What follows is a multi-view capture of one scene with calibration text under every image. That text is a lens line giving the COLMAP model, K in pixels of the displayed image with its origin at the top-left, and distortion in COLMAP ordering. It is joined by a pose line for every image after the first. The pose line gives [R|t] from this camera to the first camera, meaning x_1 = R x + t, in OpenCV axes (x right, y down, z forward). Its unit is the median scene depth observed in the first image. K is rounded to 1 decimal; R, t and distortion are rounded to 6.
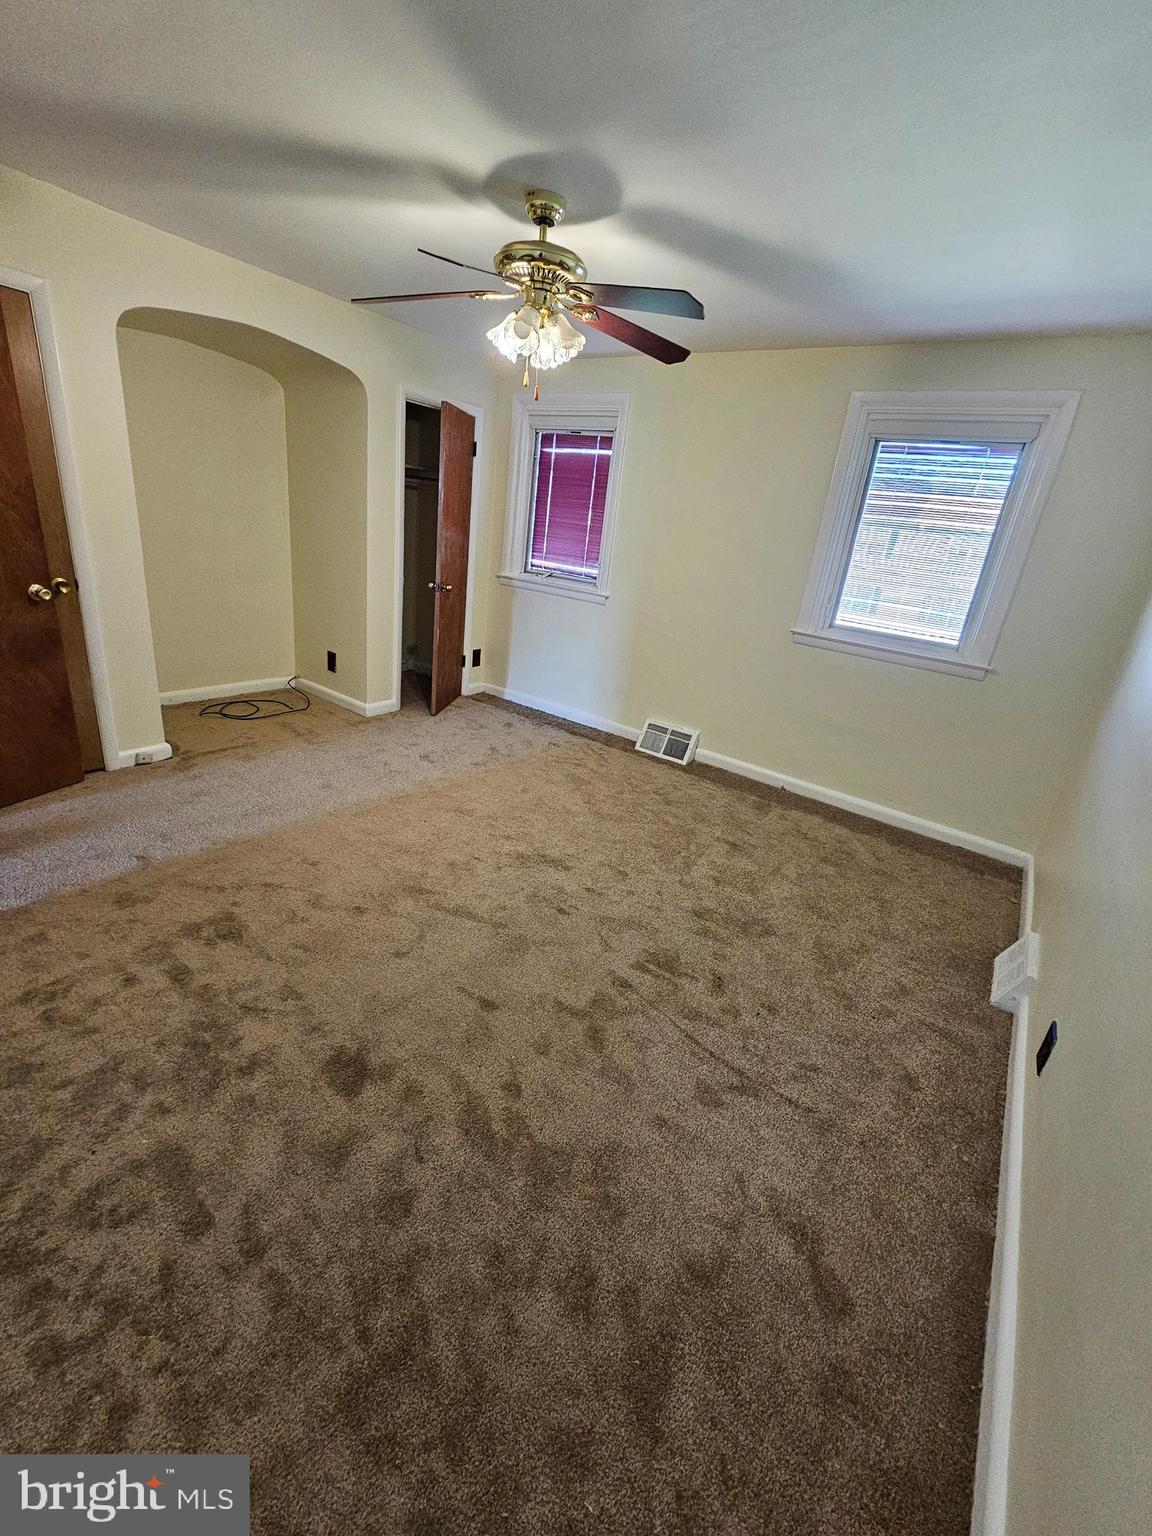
lens RADIAL K [[628.3, 0, 576.0], [0, 628.3, 768.0], [0, 0, 1]] dist [0.000617, 0.000048]
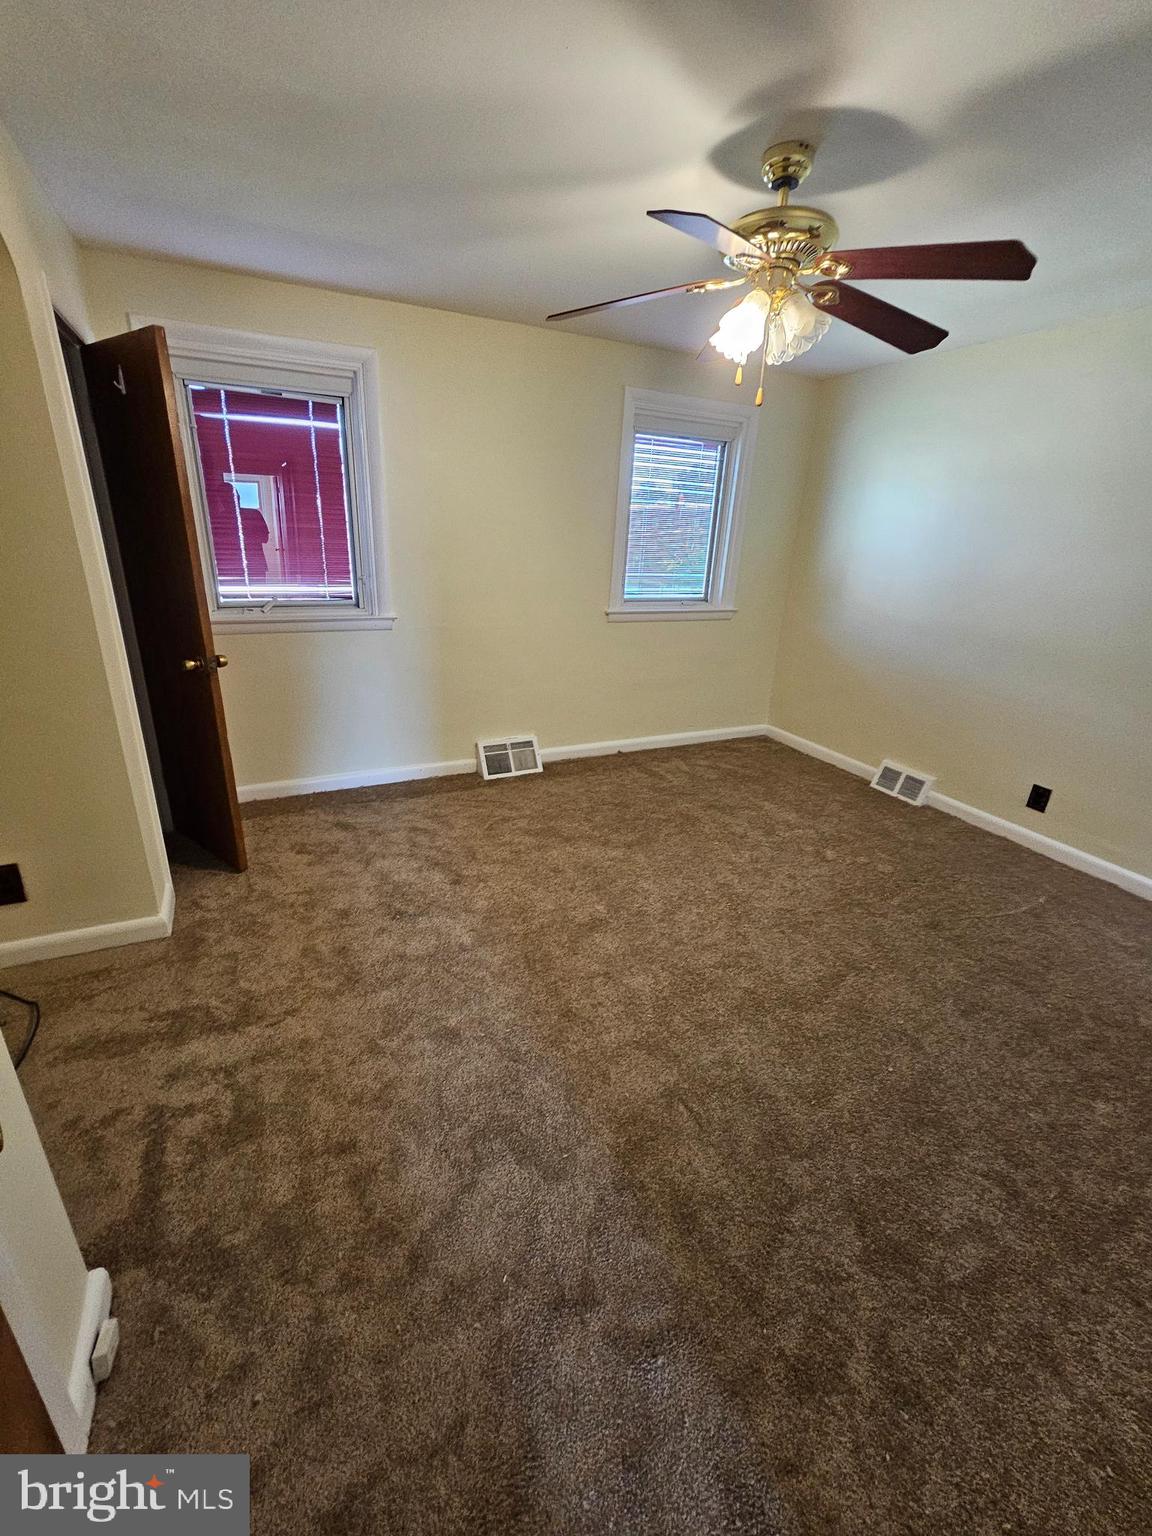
lens RADIAL K [[618.2, 0, 576.0], [0, 618.2, 768.0], [0, 0, 1]] dist [-0.001119, -0.000134]
pose [[0.479444, -0.401264, 0.780462, -0.539203], [0.337554, 0.905243, 0.258057, -0.236790], [-0.810056, 0.139724, 0.569461, 0.426362]]
